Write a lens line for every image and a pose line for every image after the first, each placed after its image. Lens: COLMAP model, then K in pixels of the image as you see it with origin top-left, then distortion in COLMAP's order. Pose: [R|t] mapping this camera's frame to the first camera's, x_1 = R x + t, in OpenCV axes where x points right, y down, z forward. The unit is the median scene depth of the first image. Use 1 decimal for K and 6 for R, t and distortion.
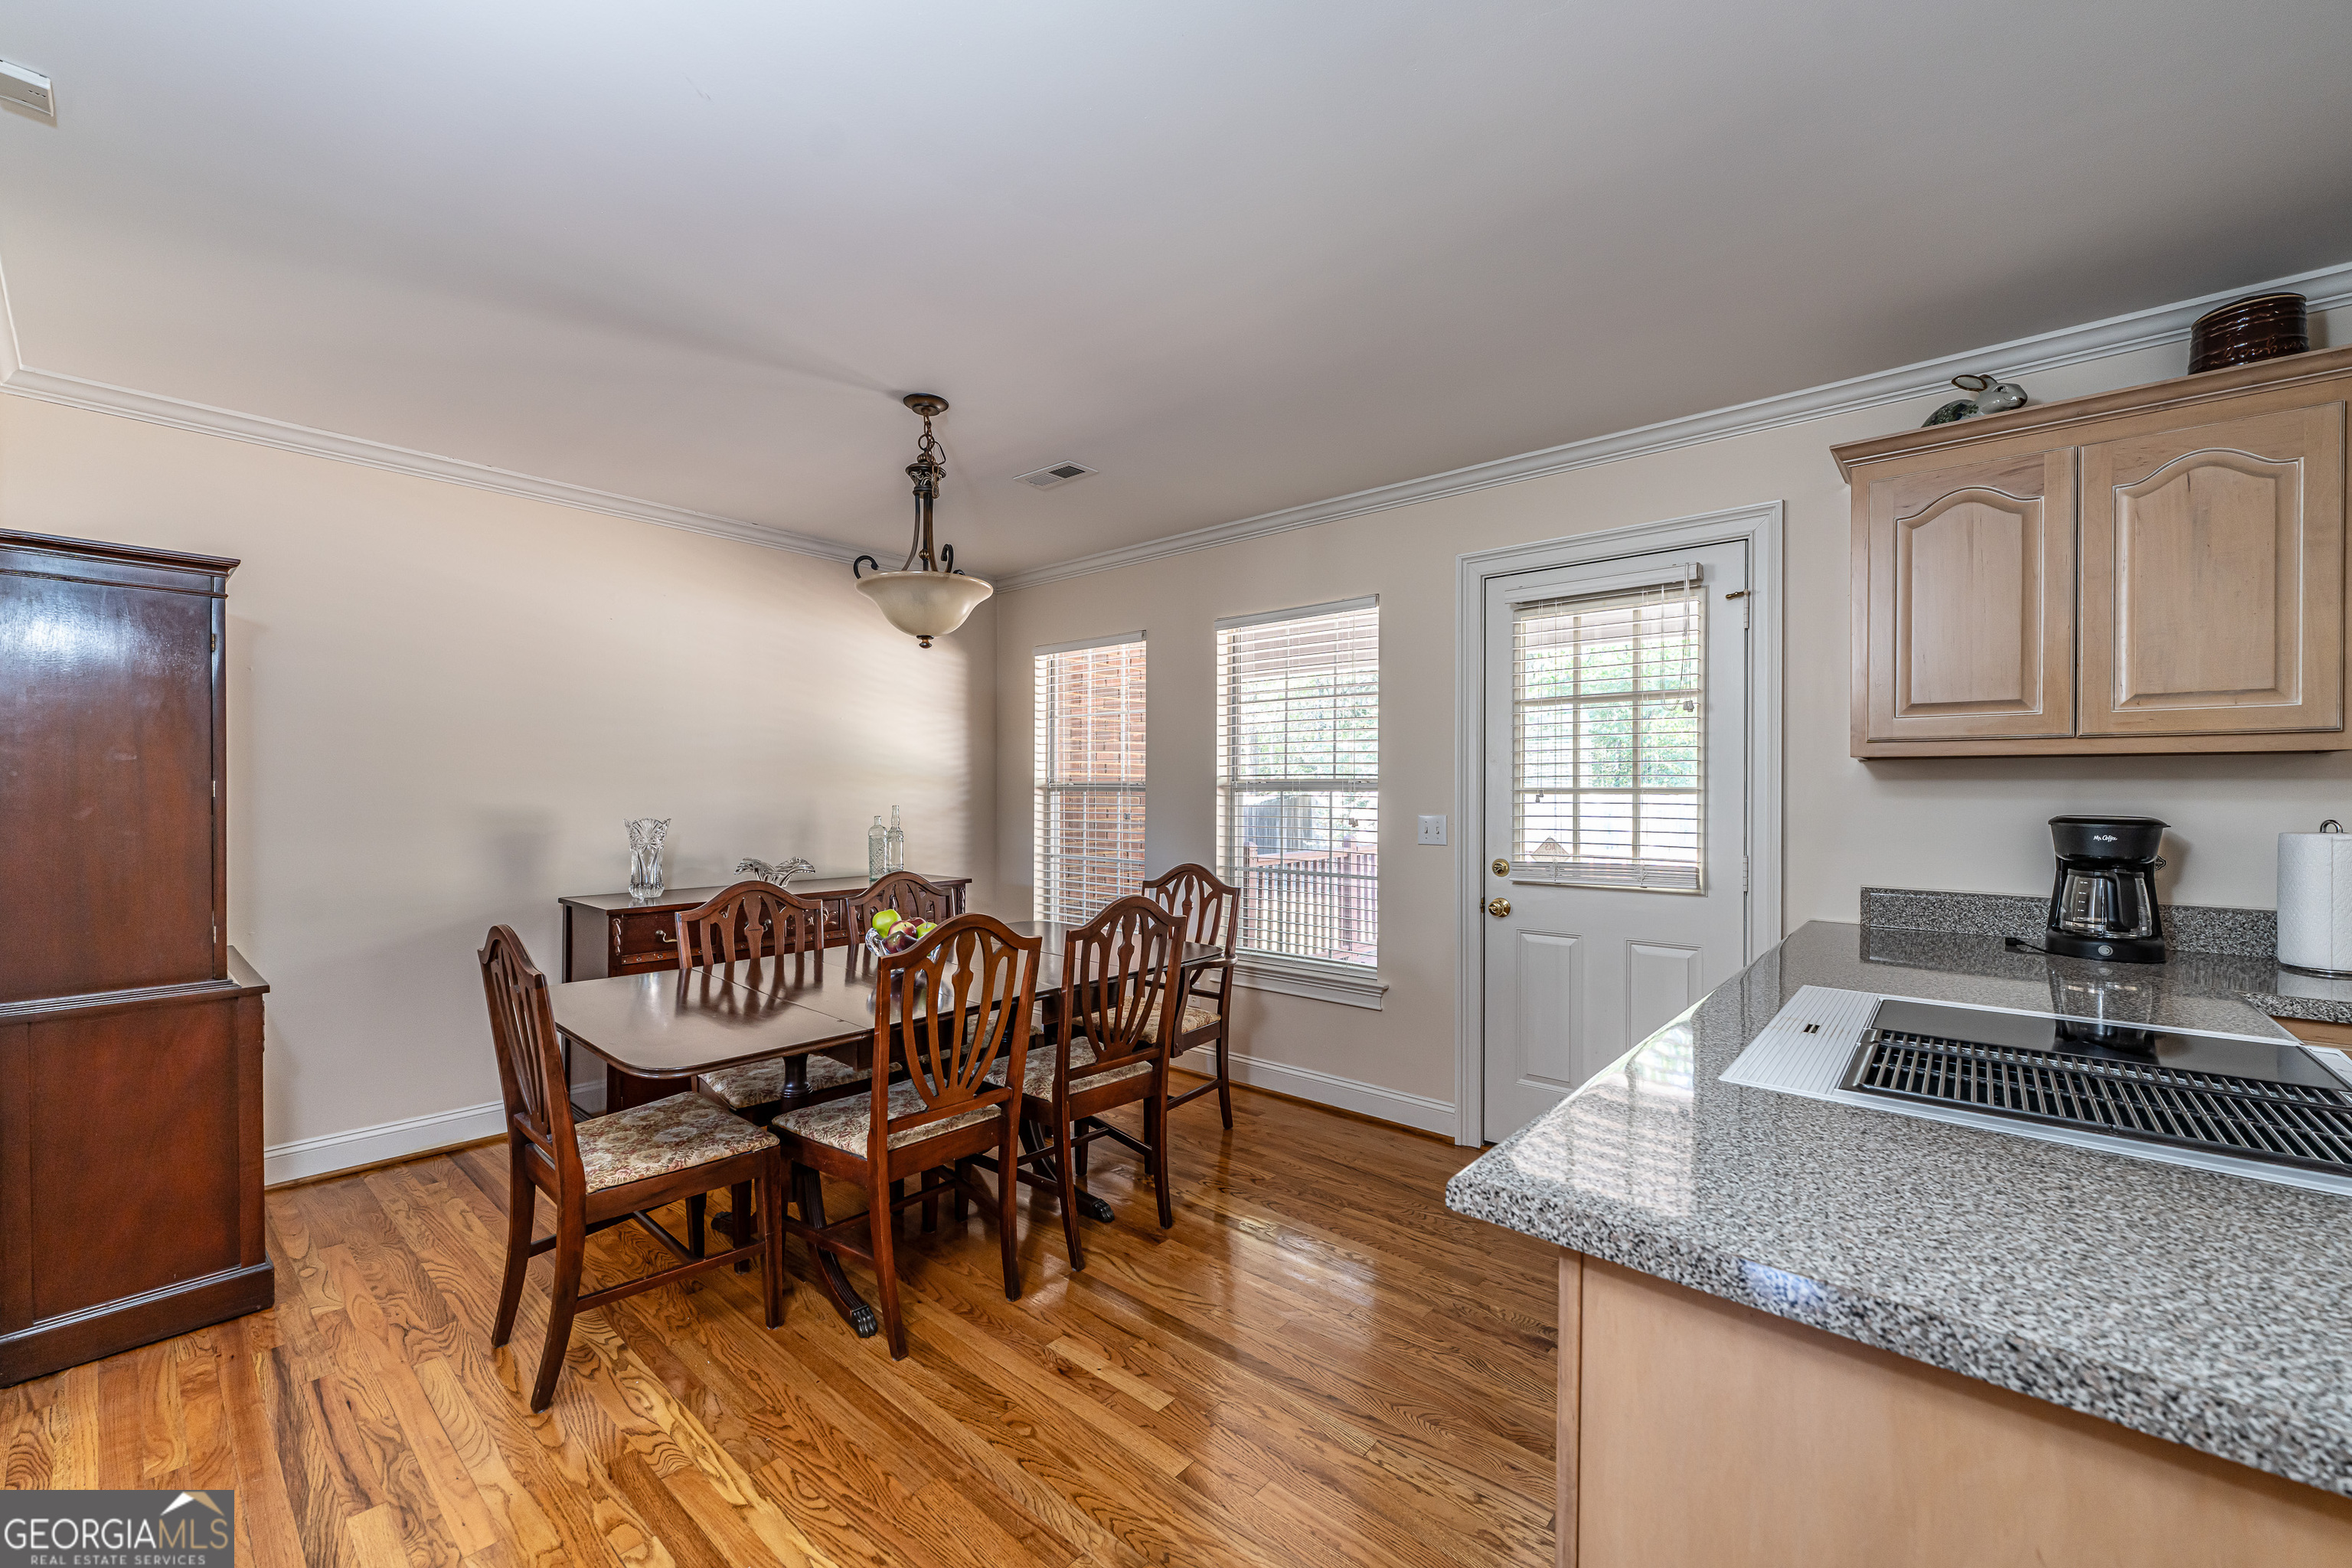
lens RADIAL K [[938.6, 0, 1163.2], [0, 938.6, 792.9], [0, 0, 1]] dist [0.000241, -0.000665]
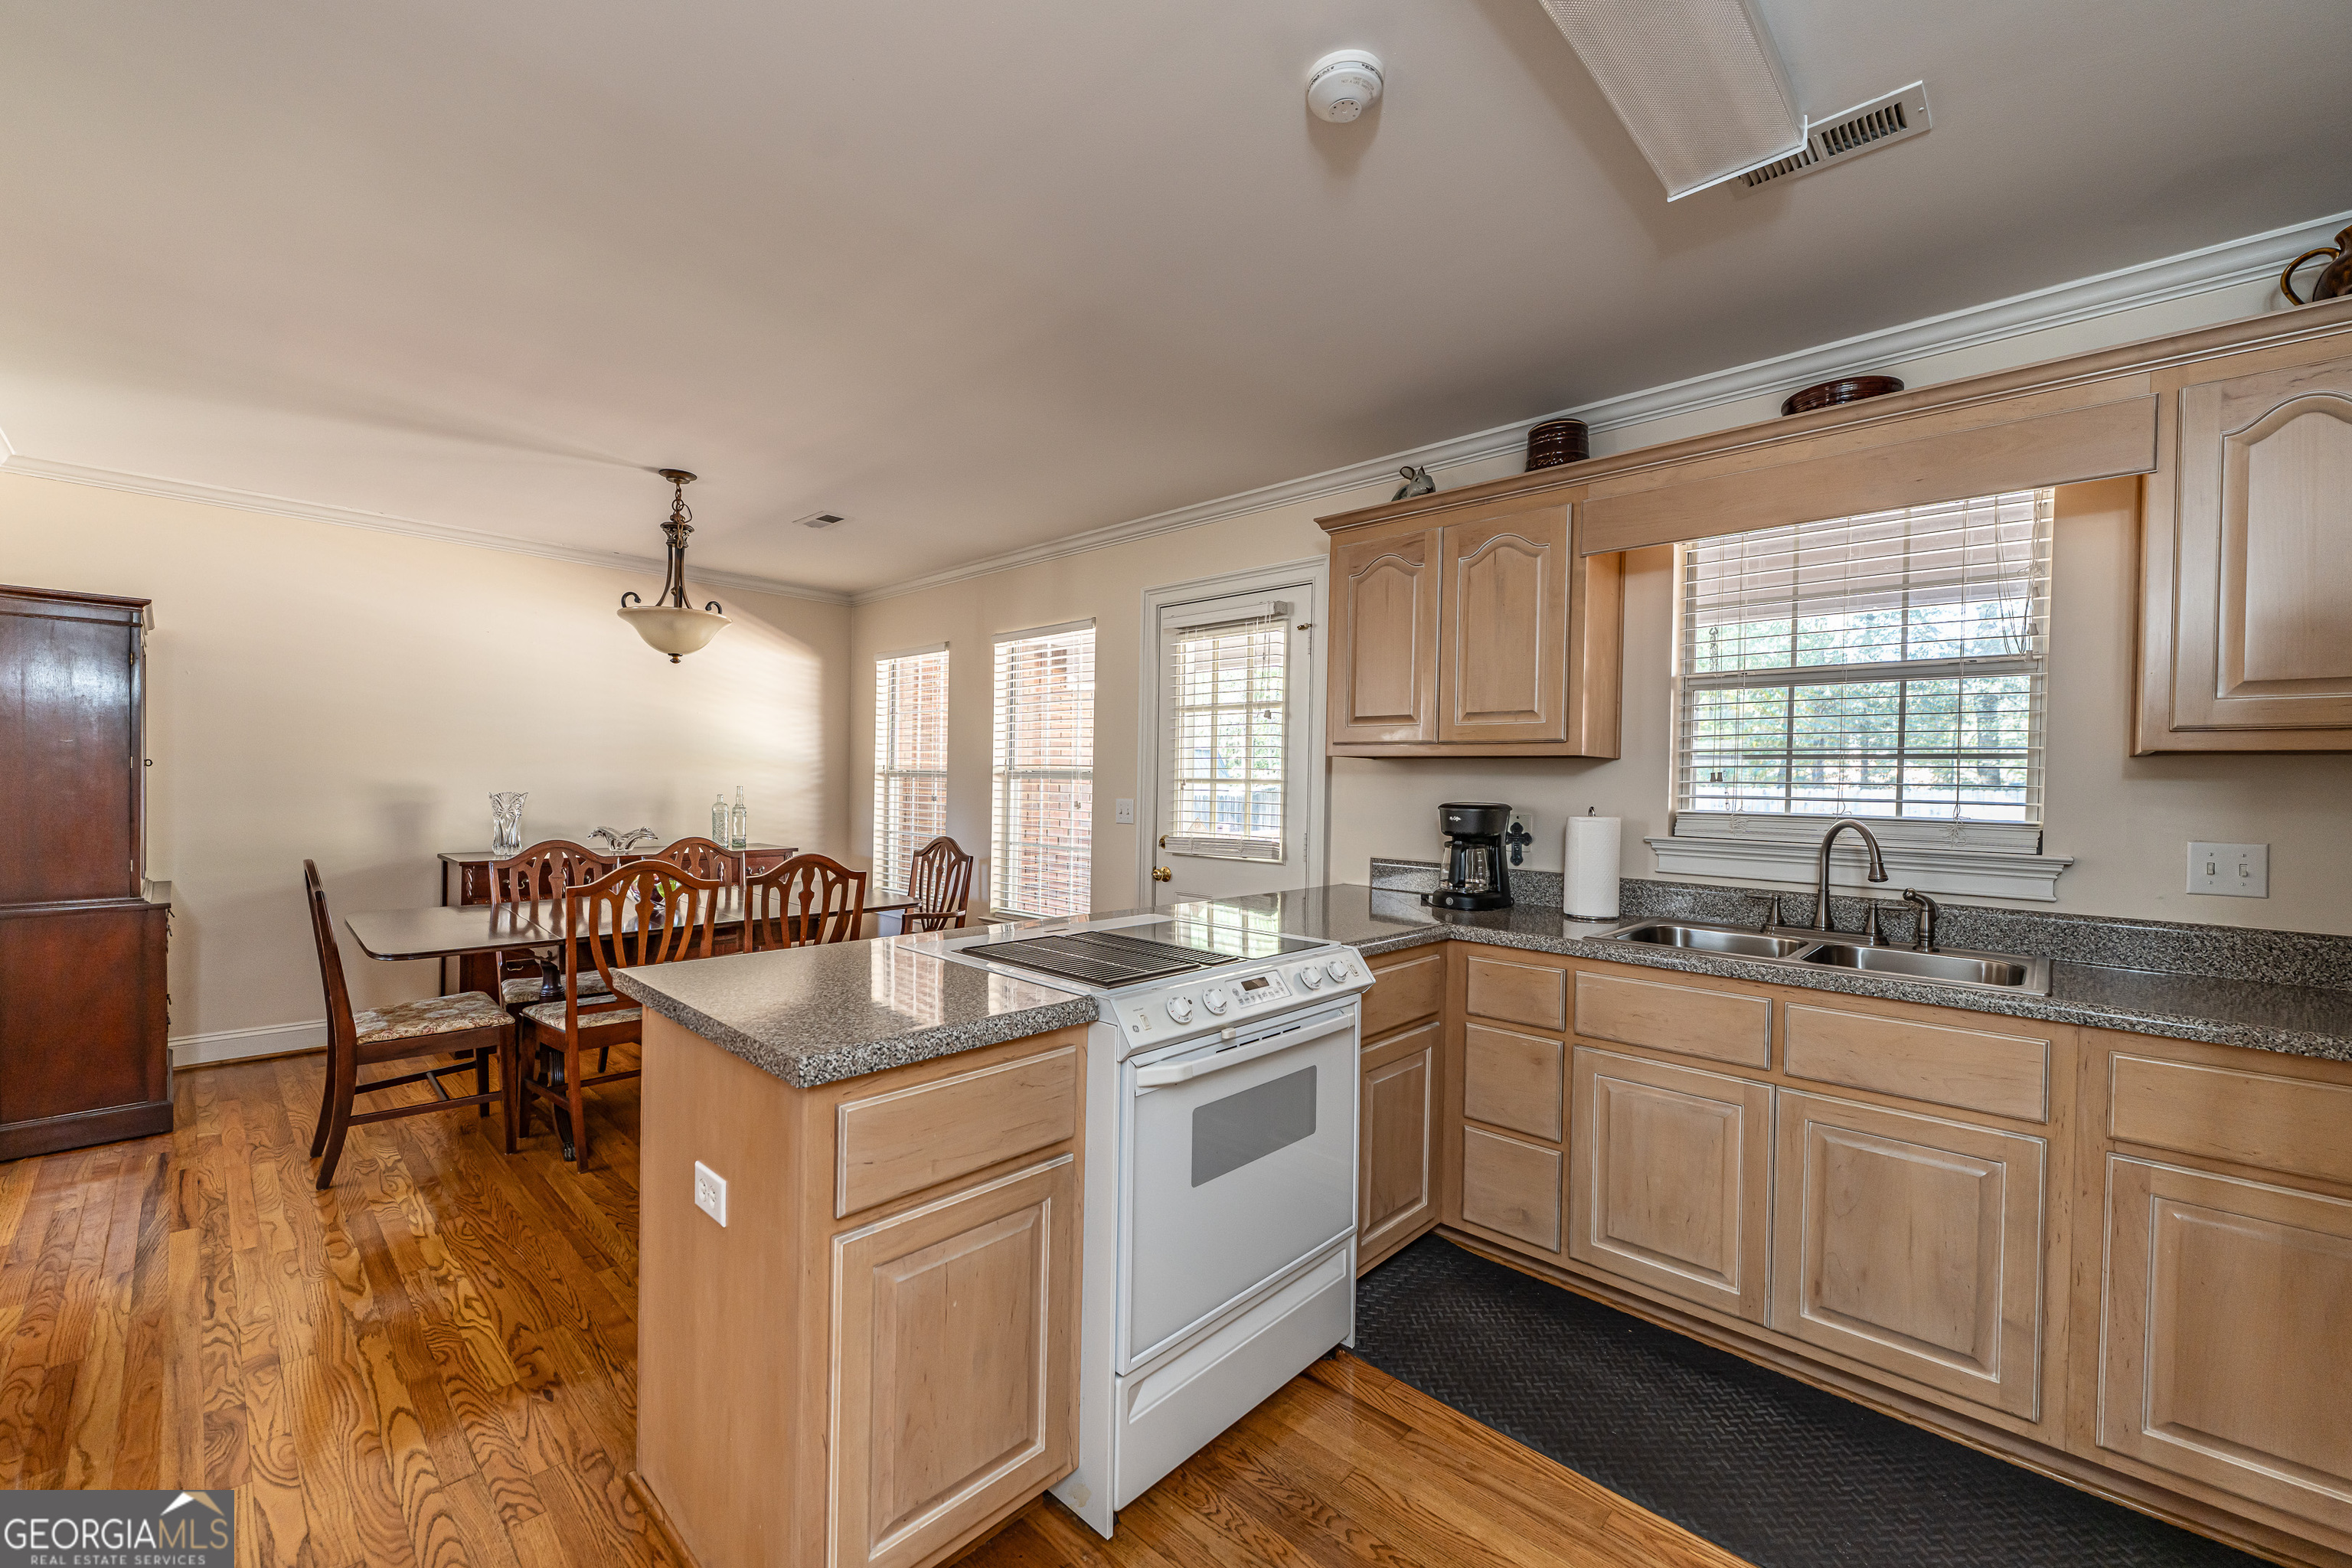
lens RADIAL K [[938.6, 0, 1163.2], [0, 938.6, 792.9], [0, 0, 1]] dist [0.000241, -0.000665]
pose [[0.999011, 0.015732, -0.041598, 0.474471], [-0.015349, 0.999837, 0.009513, 0.003551], [0.041741, -0.008865, 0.999089, -0.273595]]
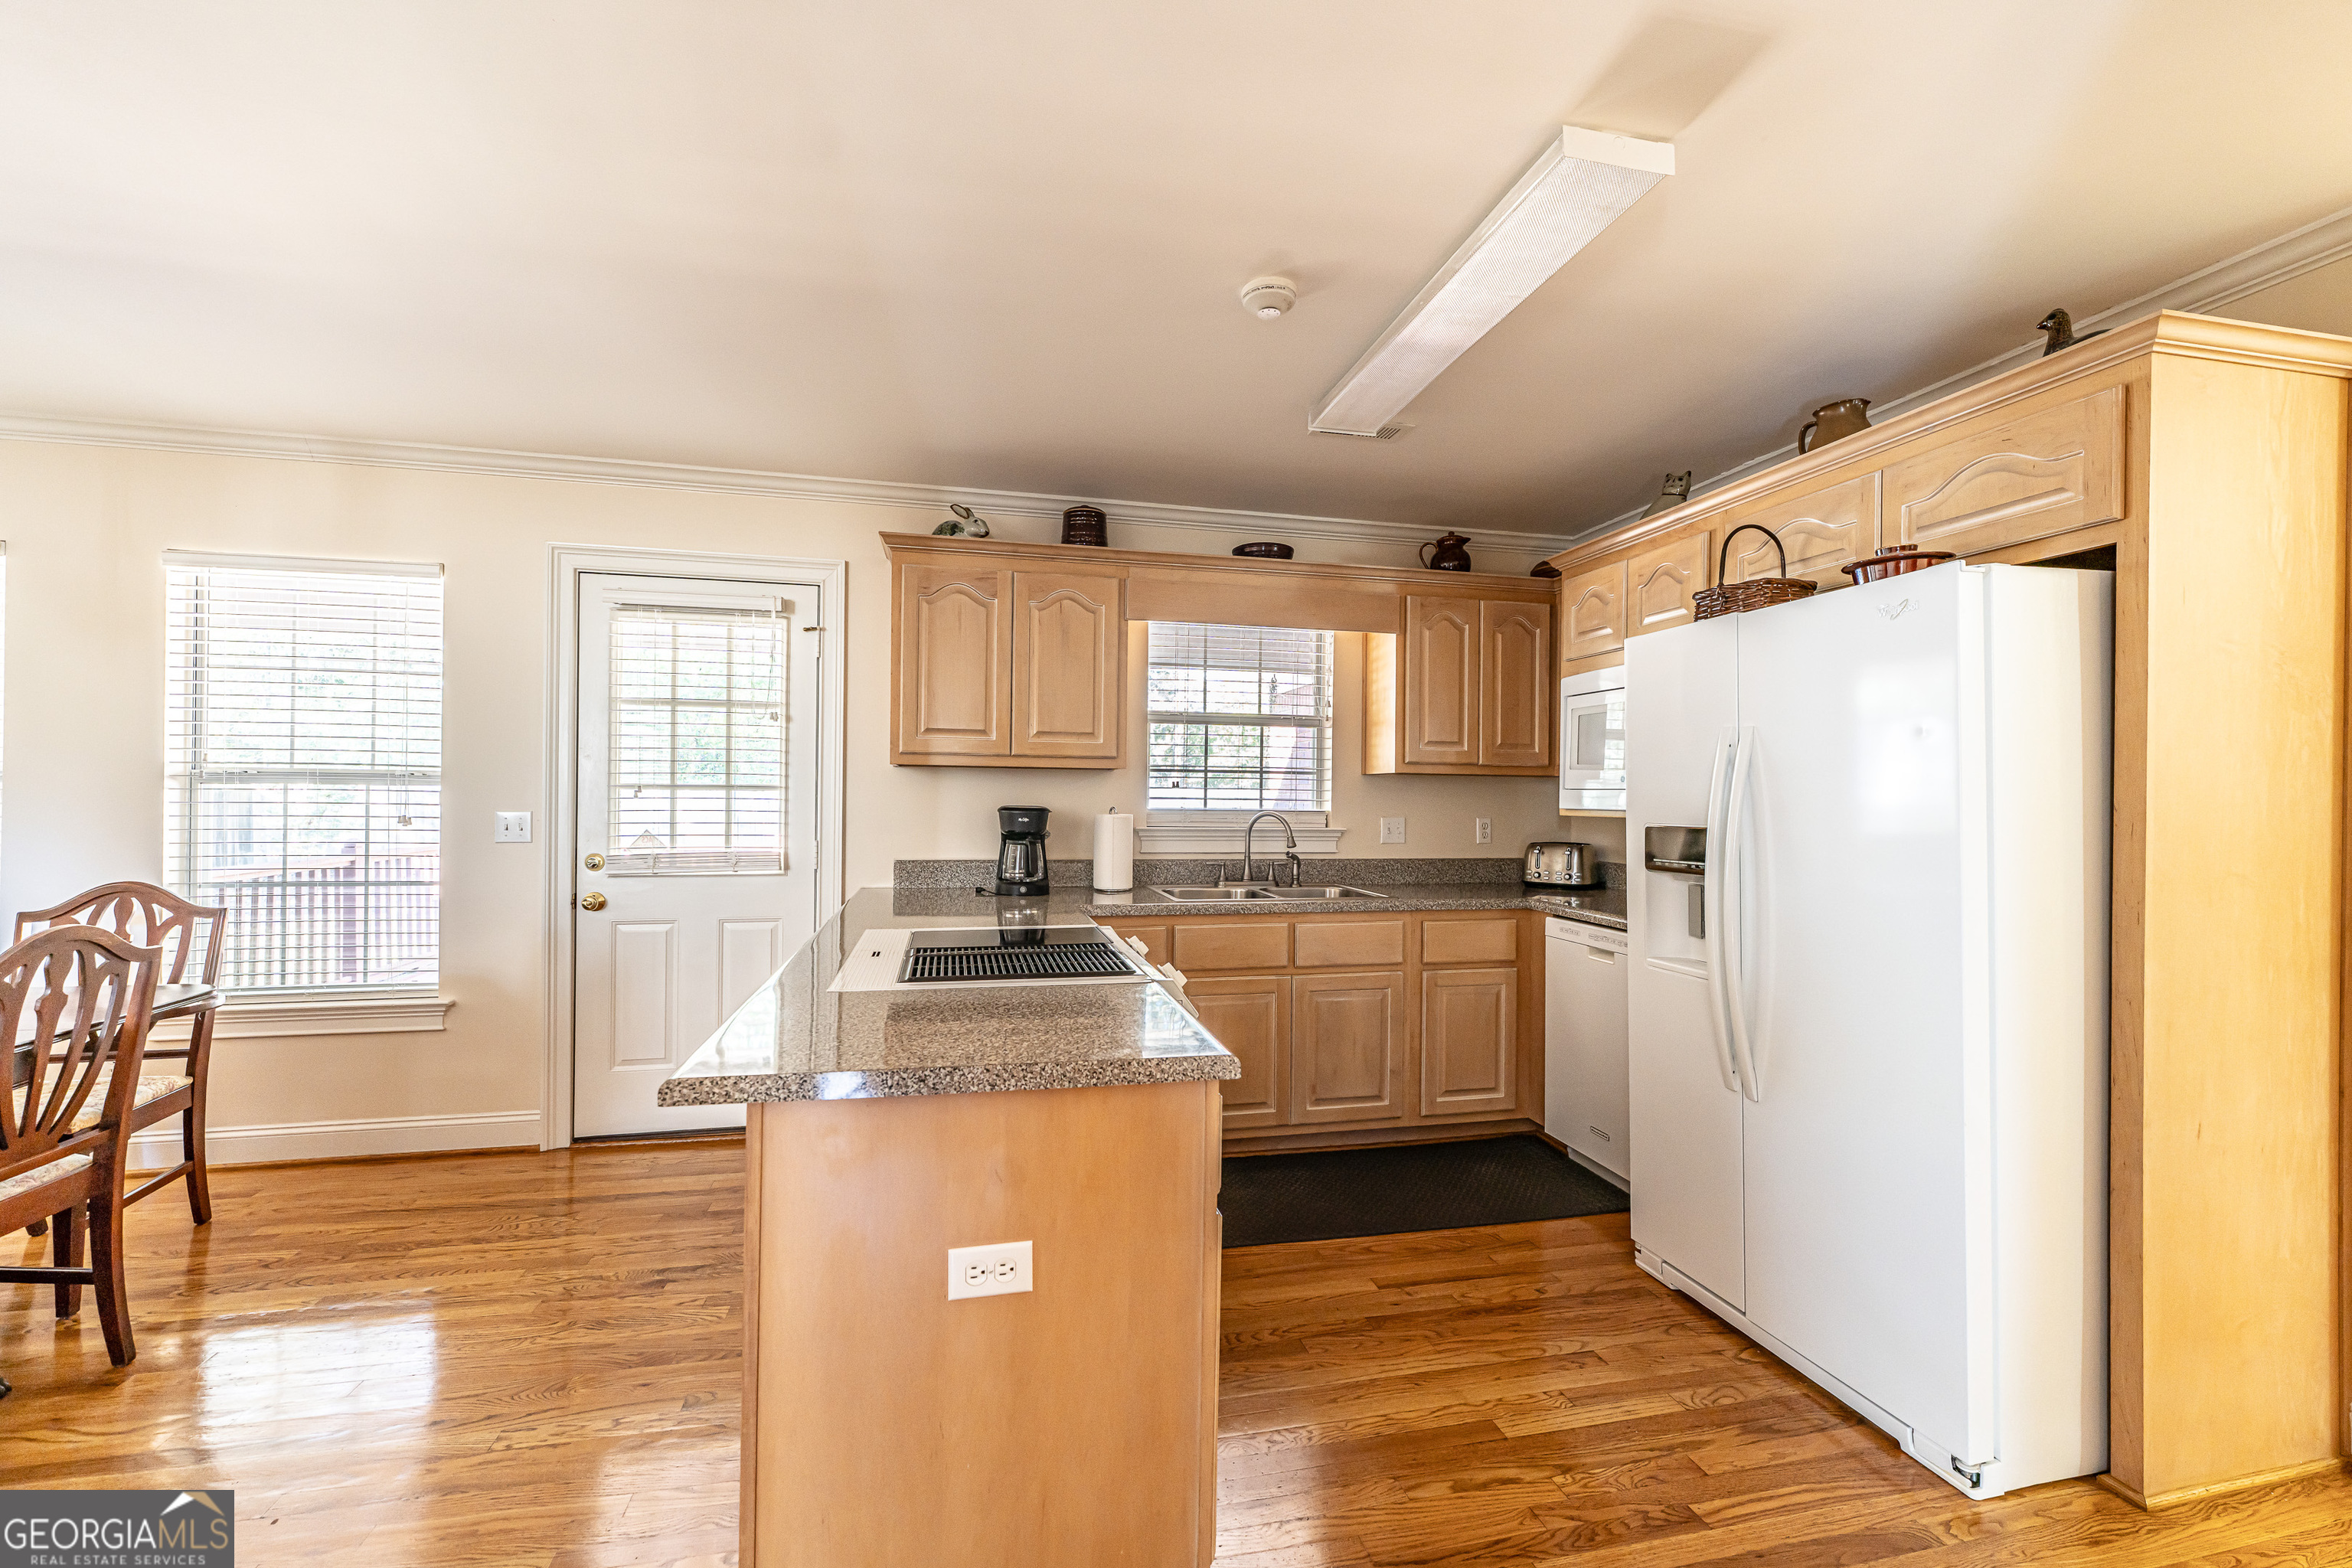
lens RADIAL K [[941.9, 0, 1170.1], [0, 941.9, 794.5], [0, 0, 1]] dist [0.000107, -0.000278]
pose [[0.589375, 0.002443, 0.807856, -0.109022], [-0.007477, 0.999969, 0.002431, -0.000343], [-0.807825, -0.007473, 0.589376, -0.110385]]
